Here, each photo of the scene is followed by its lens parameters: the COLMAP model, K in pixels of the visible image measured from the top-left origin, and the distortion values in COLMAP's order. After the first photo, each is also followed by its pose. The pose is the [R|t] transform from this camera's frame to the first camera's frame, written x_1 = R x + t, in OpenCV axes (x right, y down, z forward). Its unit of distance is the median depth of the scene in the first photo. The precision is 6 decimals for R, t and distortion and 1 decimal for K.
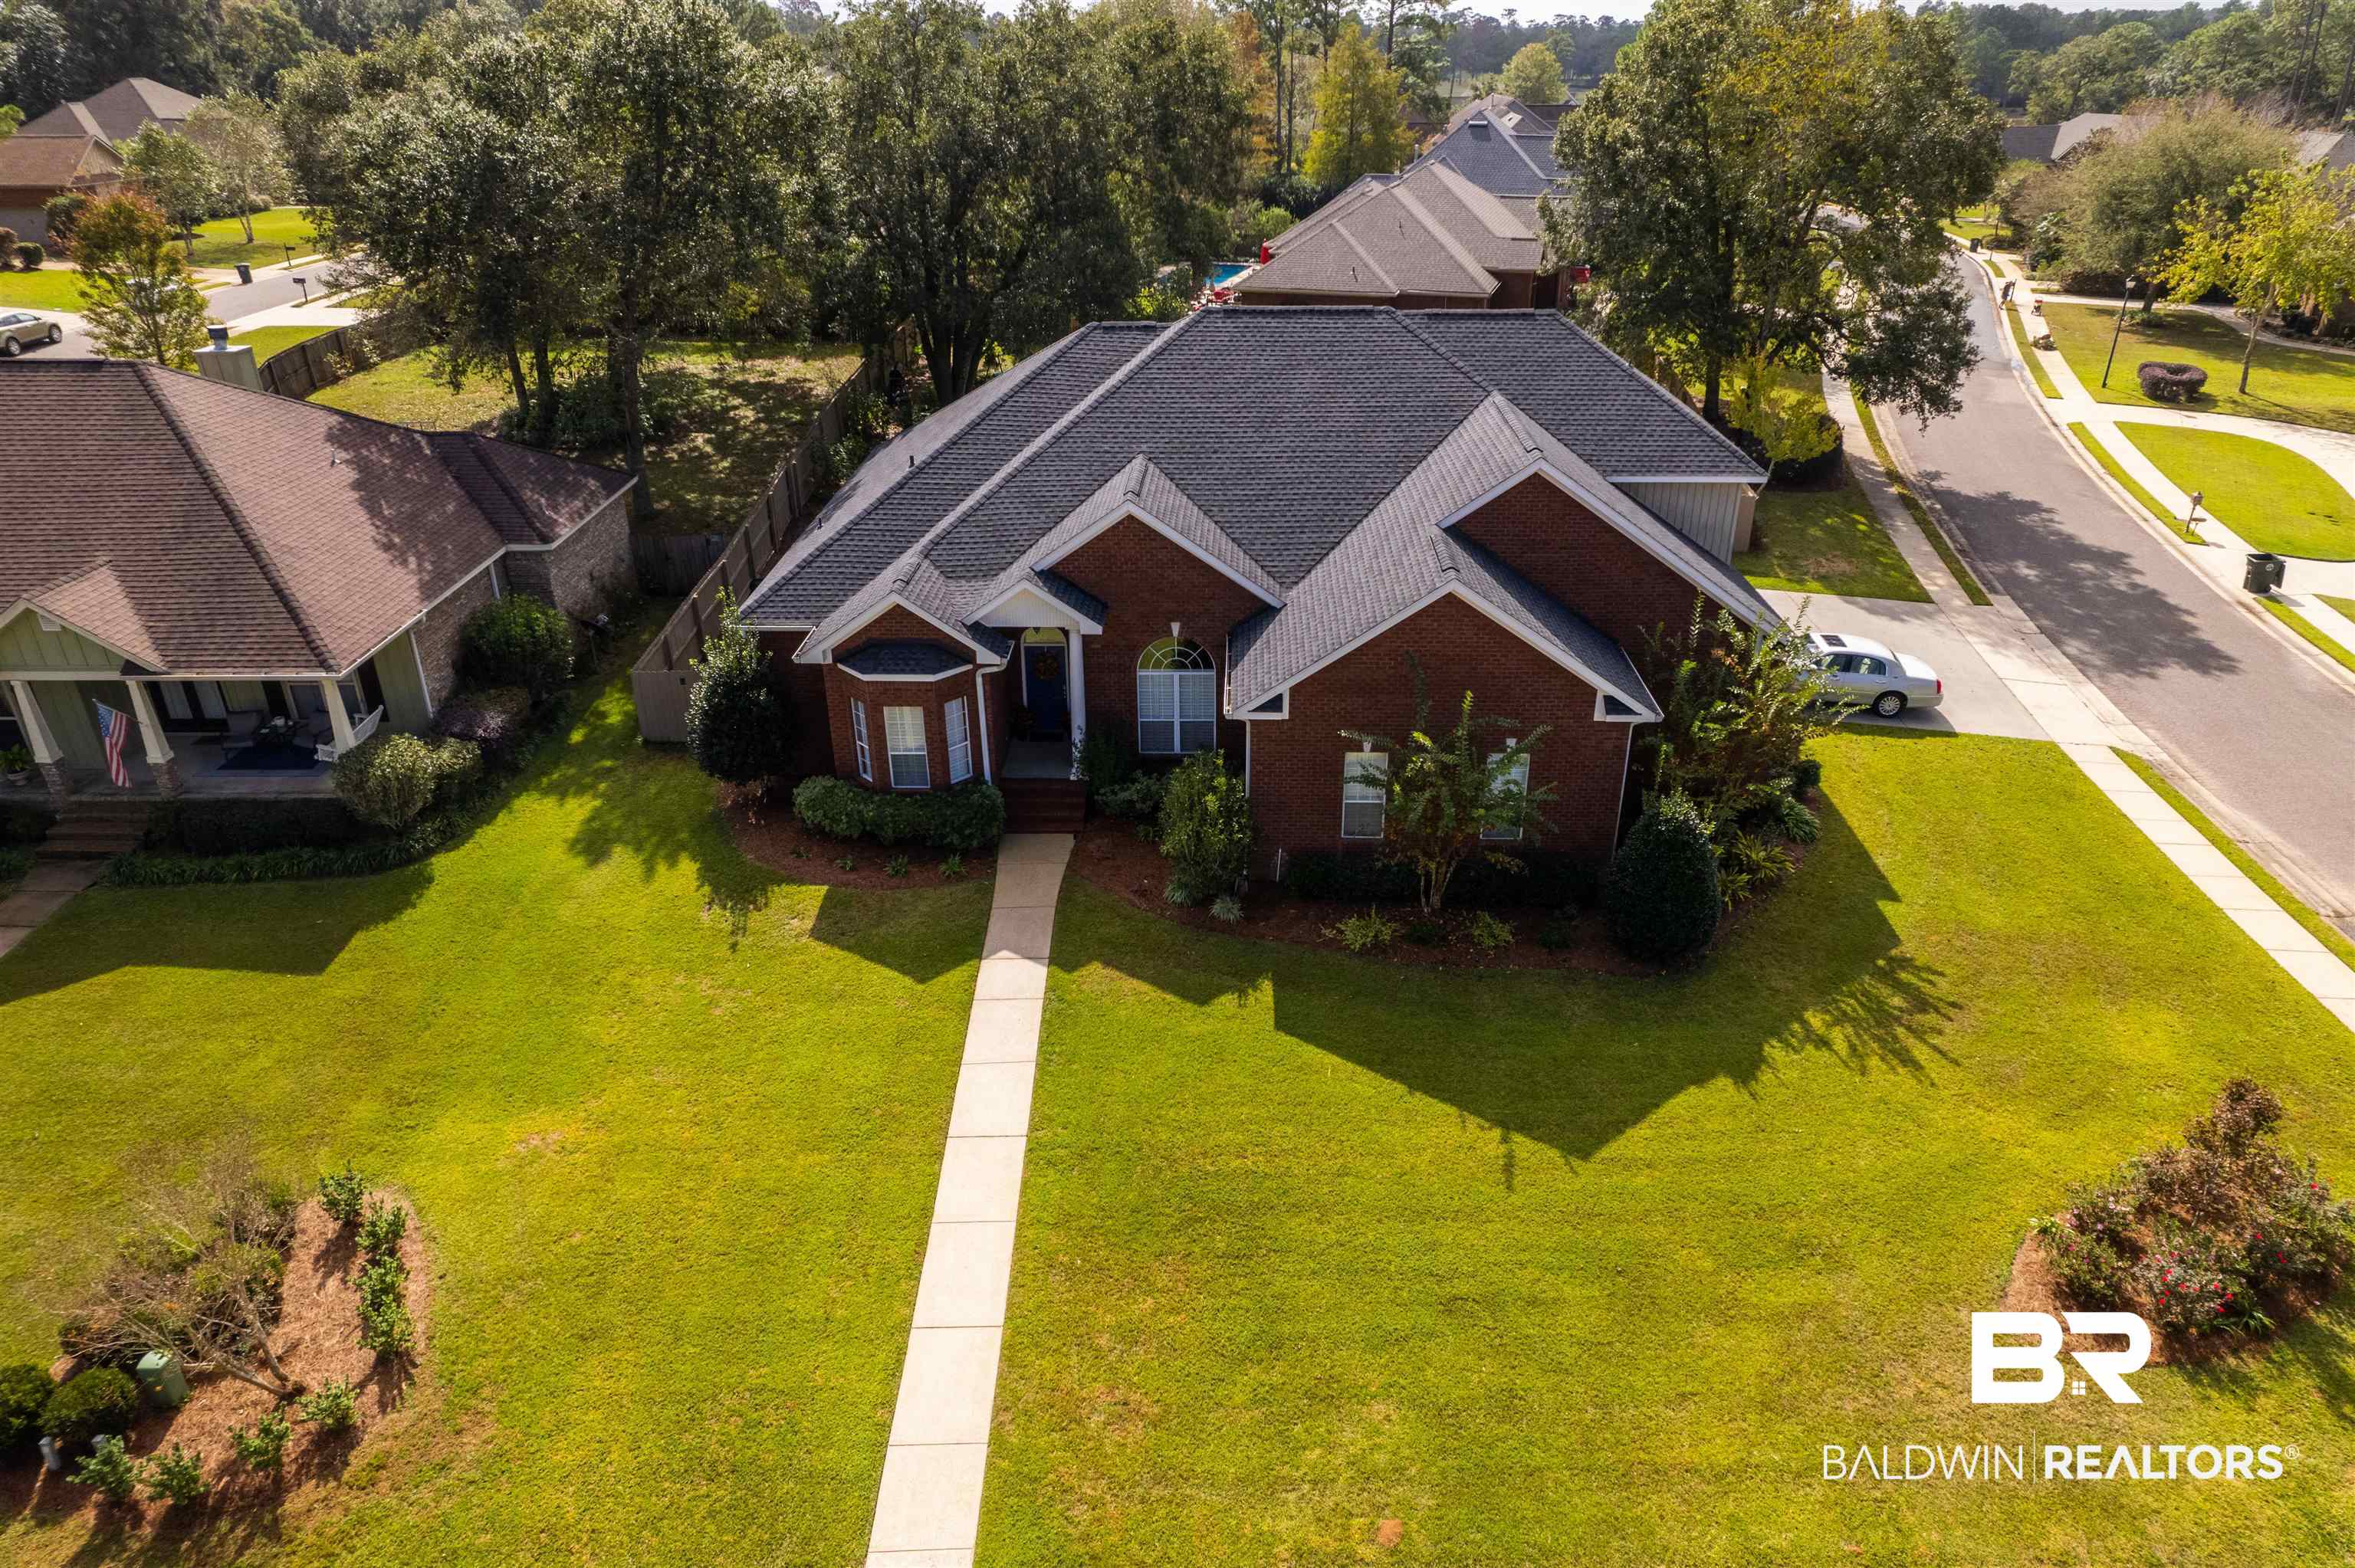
lens RADIAL K [[1513.0, 0, 1187.5], [0, 1513.0, 789.4], [0, 0, 1]] dist [-0.029503, 0.005528]
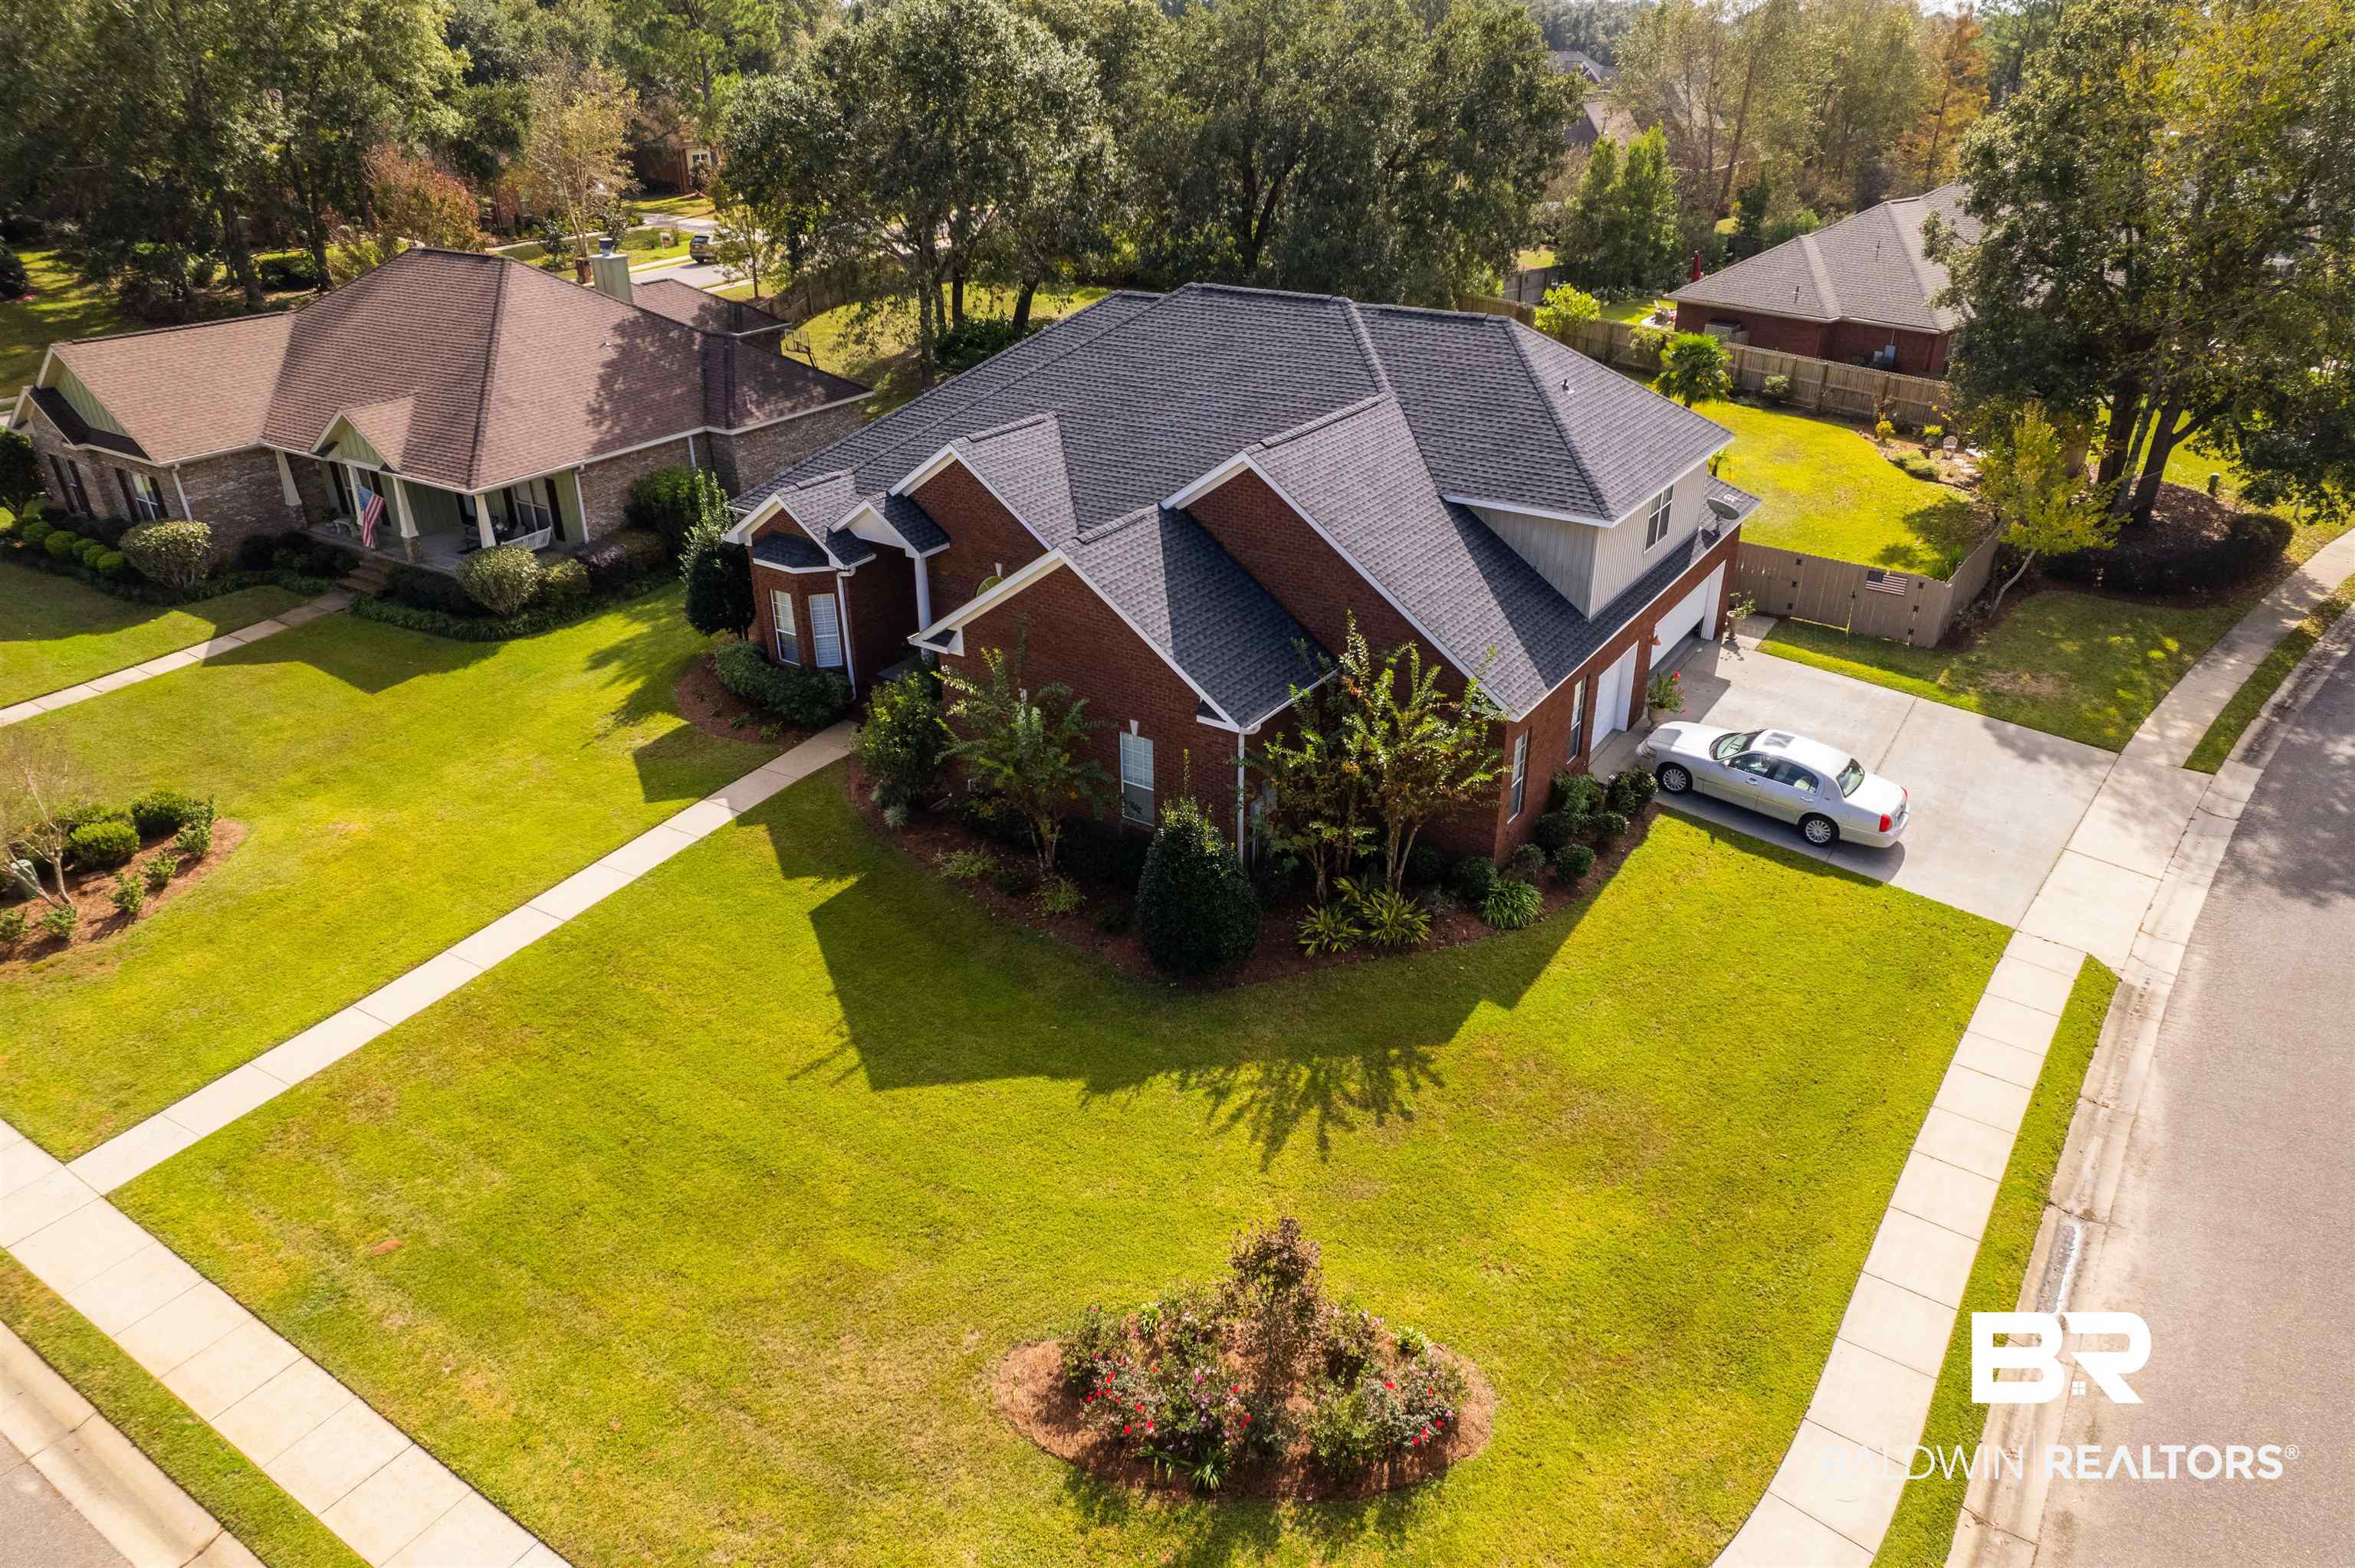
lens RADIAL K [[1513.0, 0, 1179.5], [0, 1513.0, 783.3], [0, 0, 1]] dist [-0.029503, 0.005528]
pose [[0.845803, 0.240859, -0.476030, 0.677321], [-0.240193, 0.968656, 0.063344, -0.059544], [0.476367, 0.060763, 0.877145, 0.126487]]
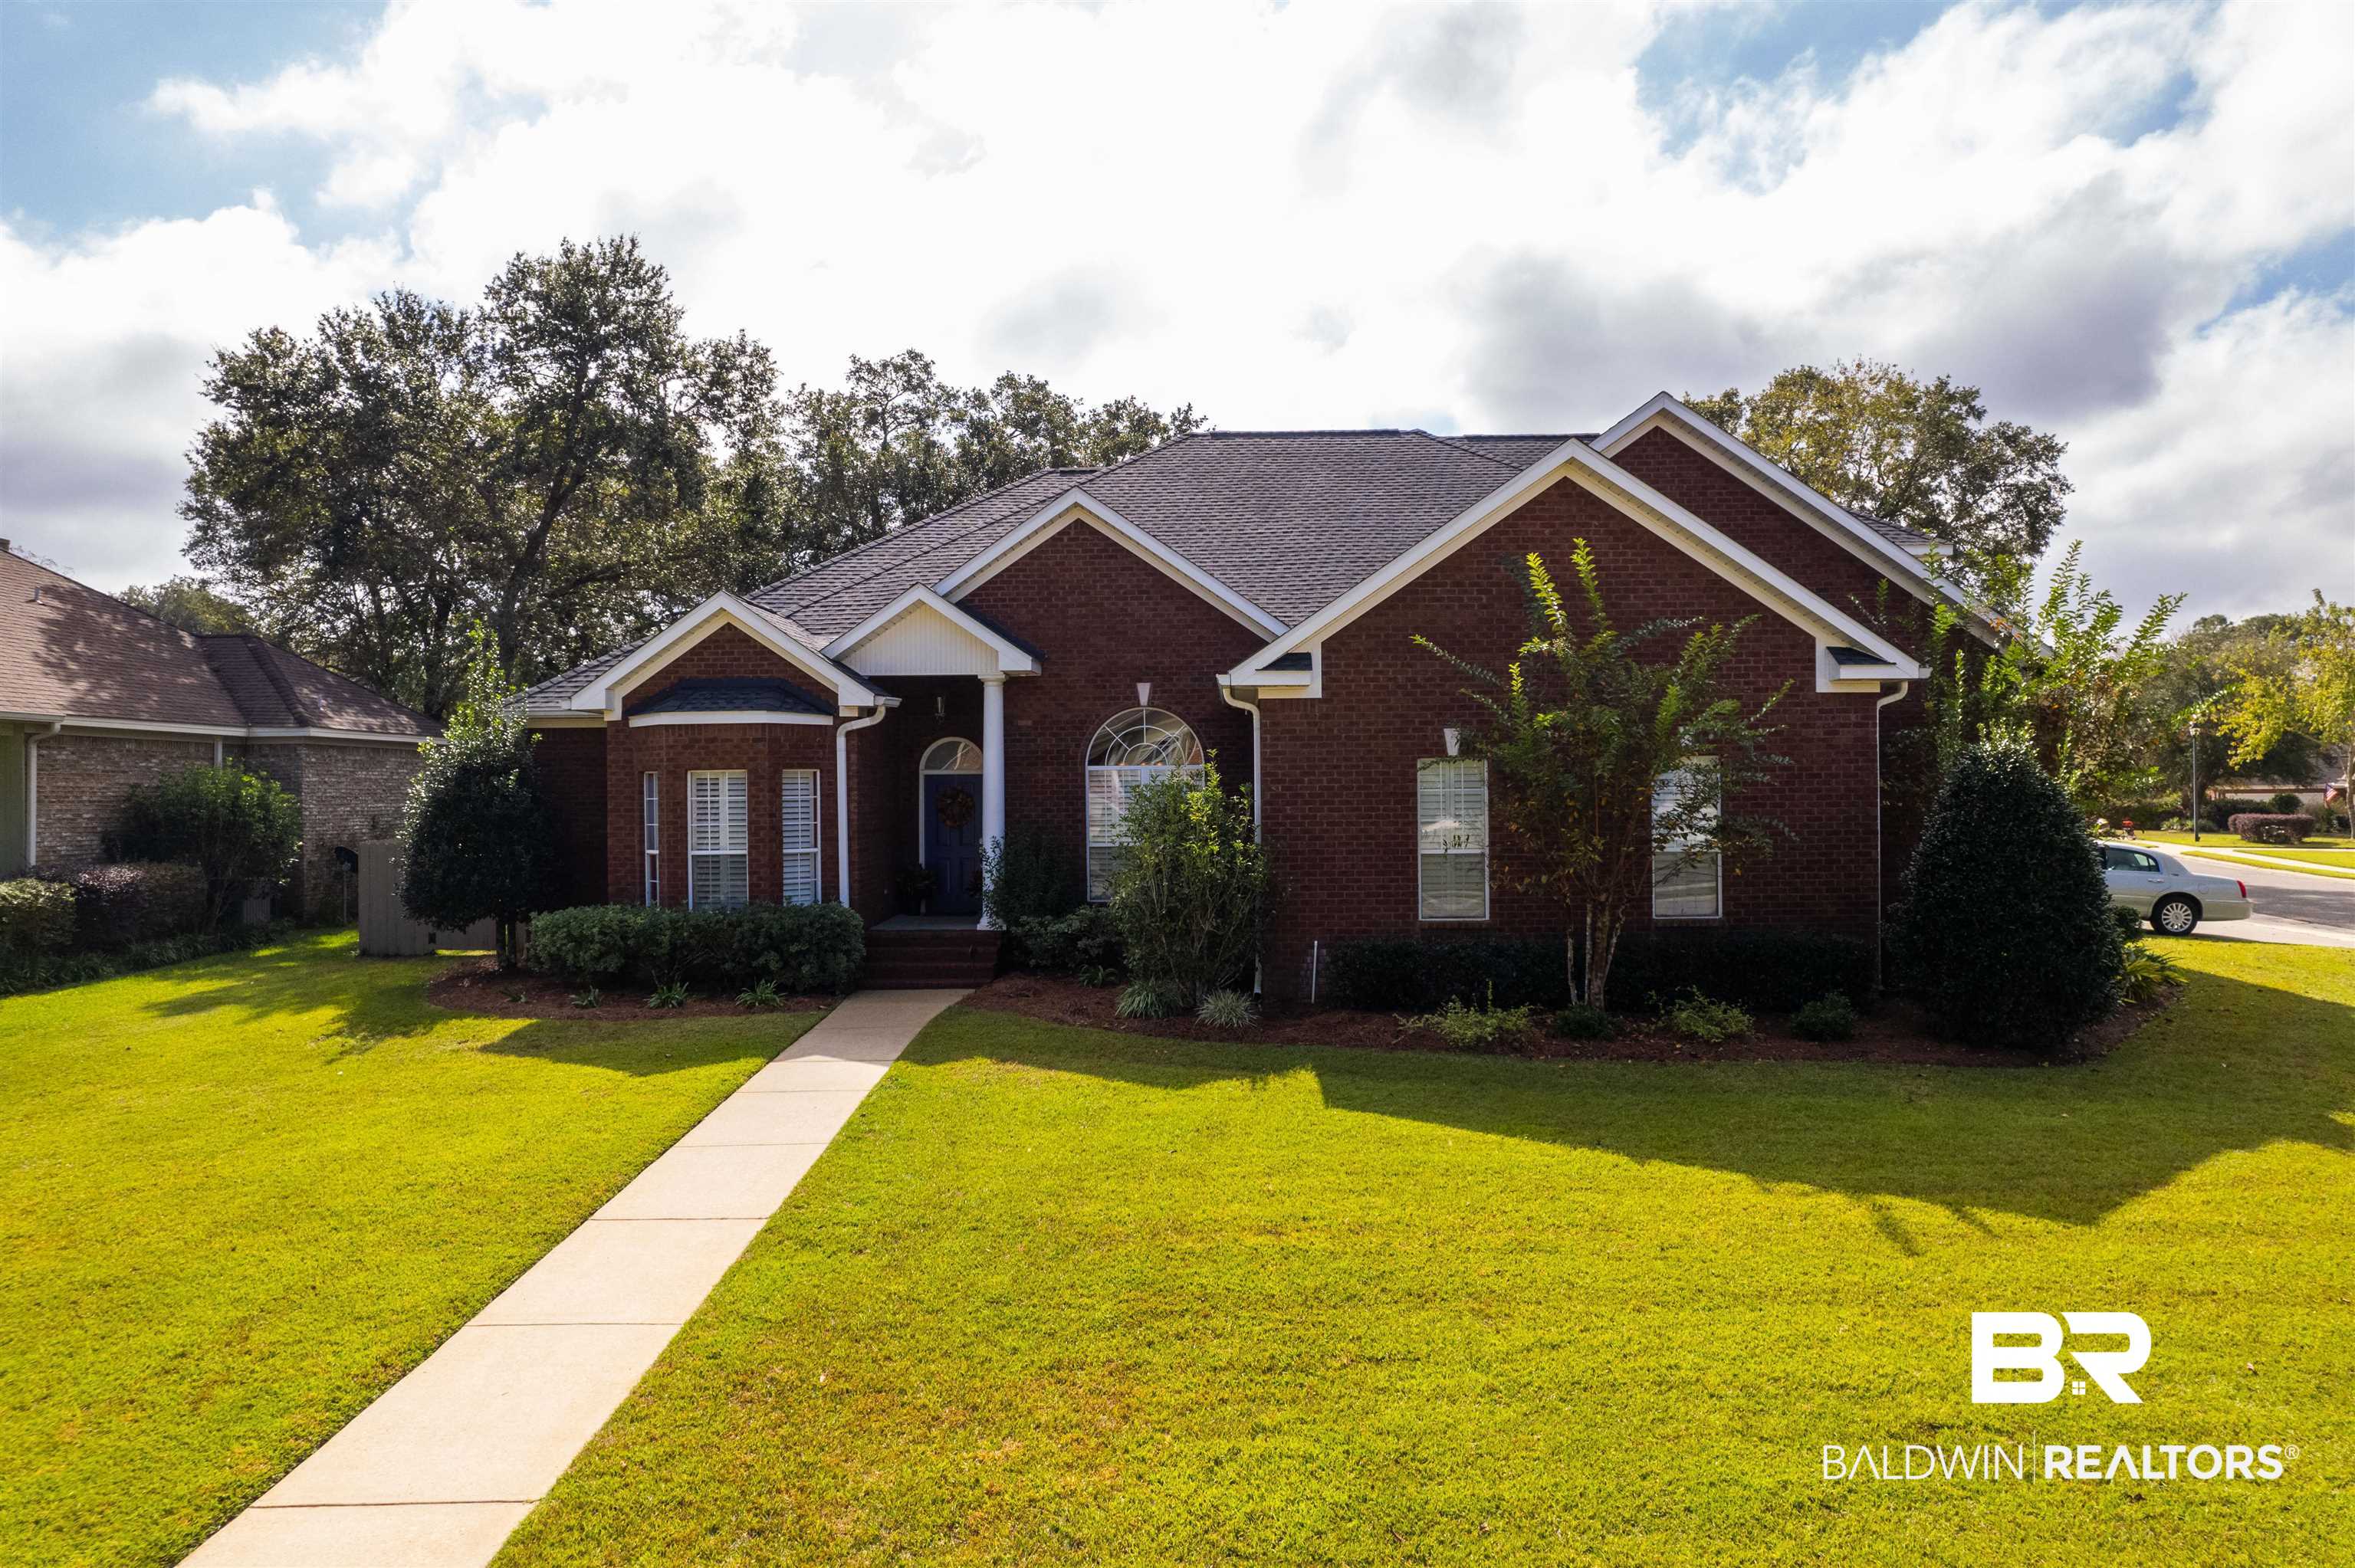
lens RADIAL K [[1513.0, 0, 1181.5], [0, 1513.0, 781.4], [0, 0, 1]] dist [-0.029503, 0.005528]
pose [[0.999992, -0.004058, 0.000405, 0.008894], [0.003801, 0.891531, -0.452944, 0.242880], [0.001477, 0.452942, 0.891539, 0.433179]]
